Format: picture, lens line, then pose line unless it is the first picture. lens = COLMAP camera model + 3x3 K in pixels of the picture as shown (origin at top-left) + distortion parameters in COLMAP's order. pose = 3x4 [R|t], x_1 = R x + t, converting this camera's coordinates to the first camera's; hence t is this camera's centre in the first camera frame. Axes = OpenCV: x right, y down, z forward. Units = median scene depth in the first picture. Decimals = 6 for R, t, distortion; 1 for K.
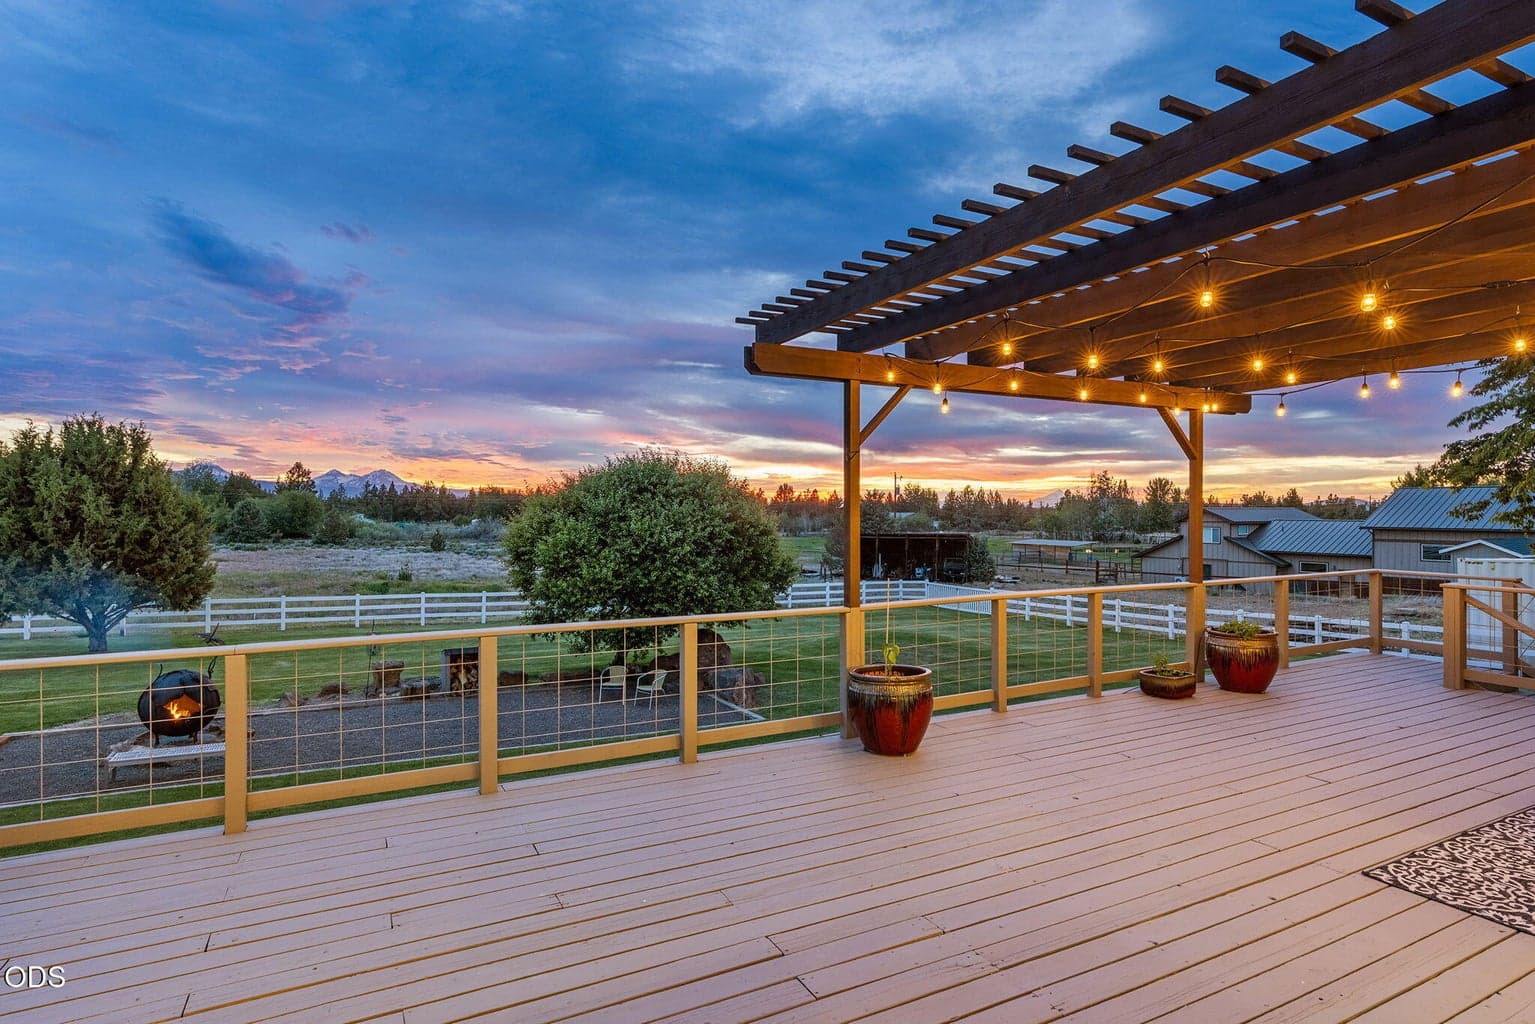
lens RADIAL K [[769.2, 0, 748.0], [0, 769.2, 508.1], [0, 0, 1]] dist [-0.006459, 0.000175]
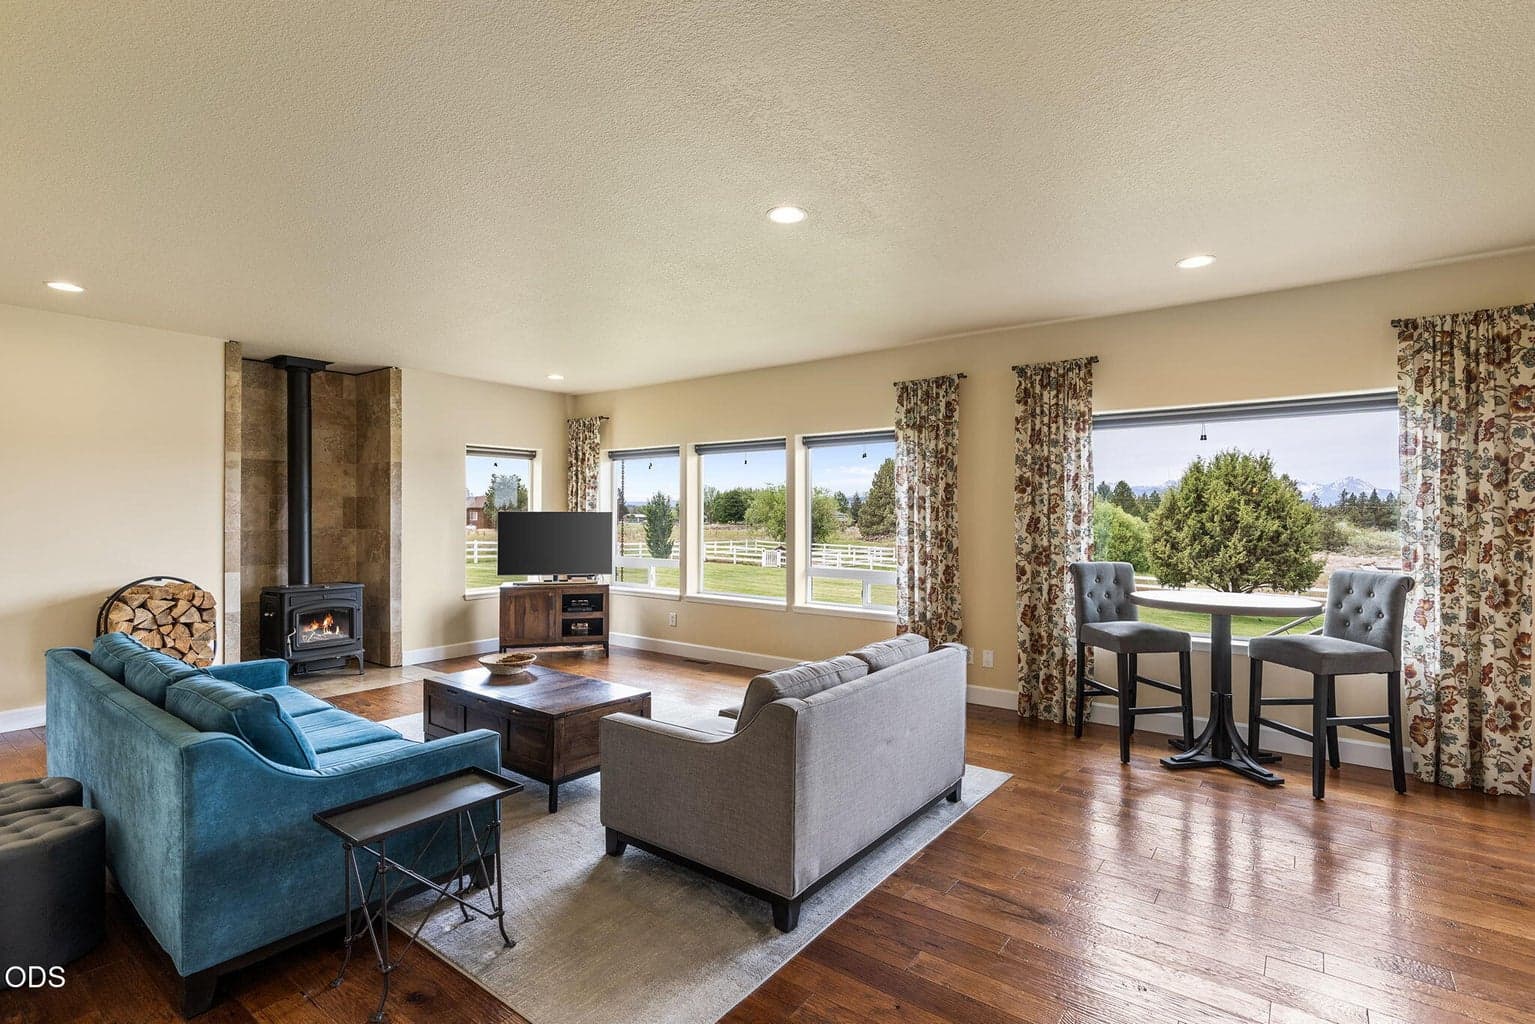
lens RADIAL K [[707.7, 0, 775.0], [0, 707.7, 514.4], [0, 0, 1]] dist [-0.008116, 0.001262]
pose [[0.441913, -0.002158, -0.897055, -0.041068], [-0.001837, 0.999993, -0.003310, 0.005388], [0.897056, 0.003111, 0.441906, -0.278756]]
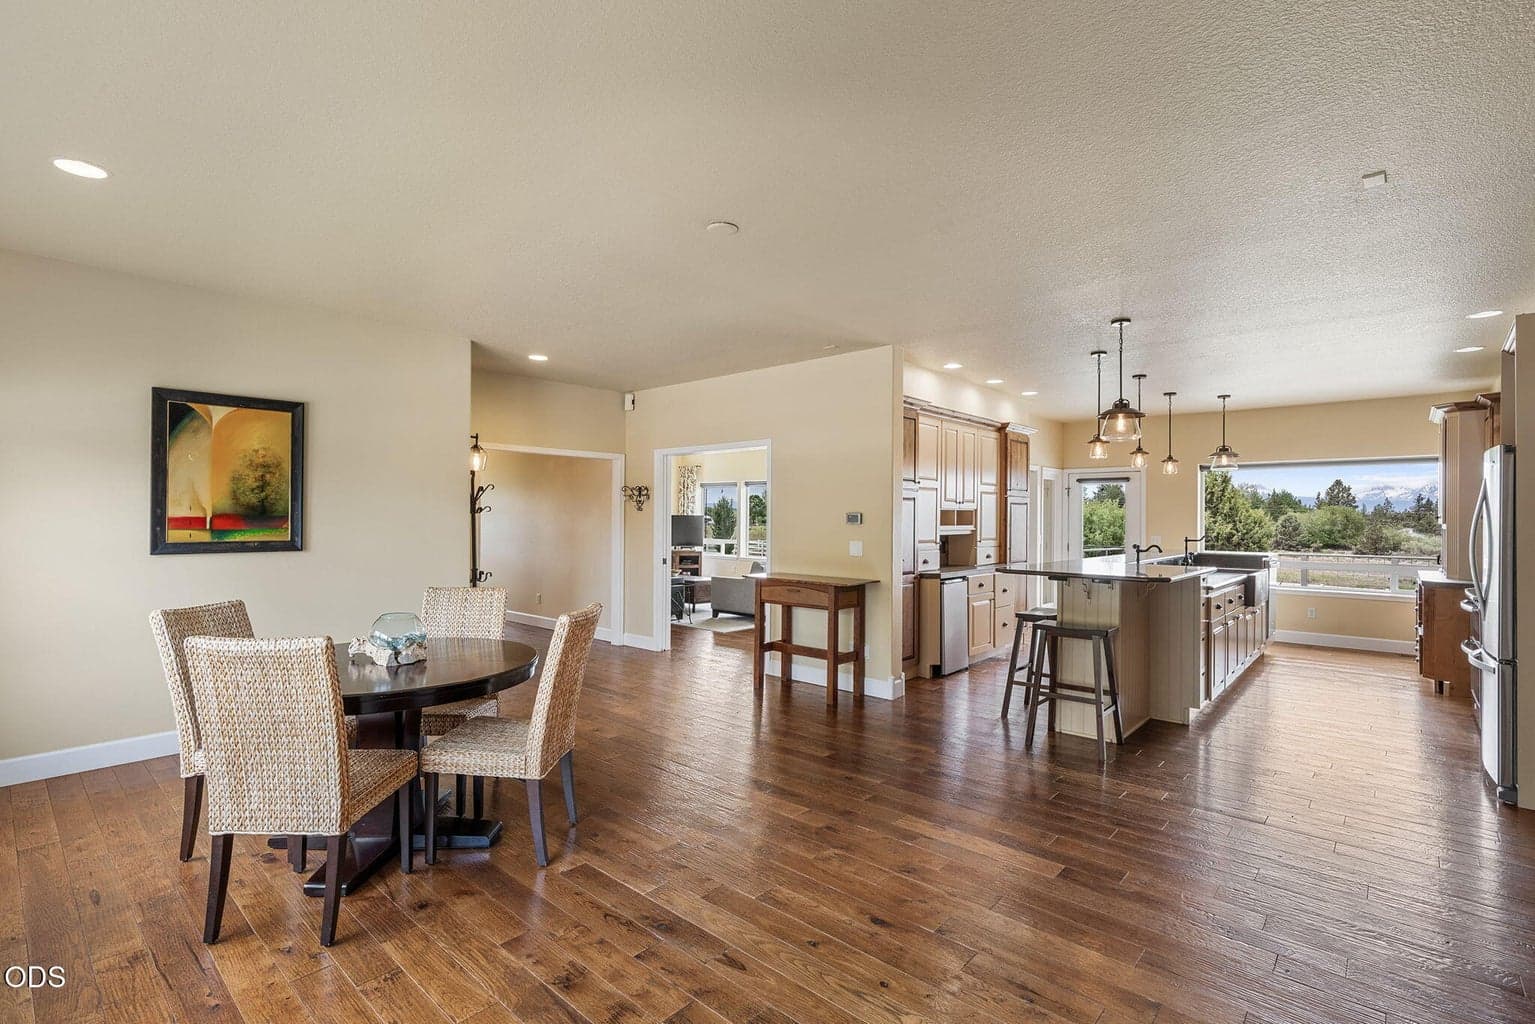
lens RADIAL K [[710.5, 0, 780.9], [0, 710.5, 512.8], [0, 0, 1]] dist [0.011533, 0.000593]
pose [[0.368211, -0.004819, -0.929730, 0.222732], [-0.007570, 0.999938, -0.008181, 0.005681], [0.929711, 0.010050, 0.368152, -0.362038]]
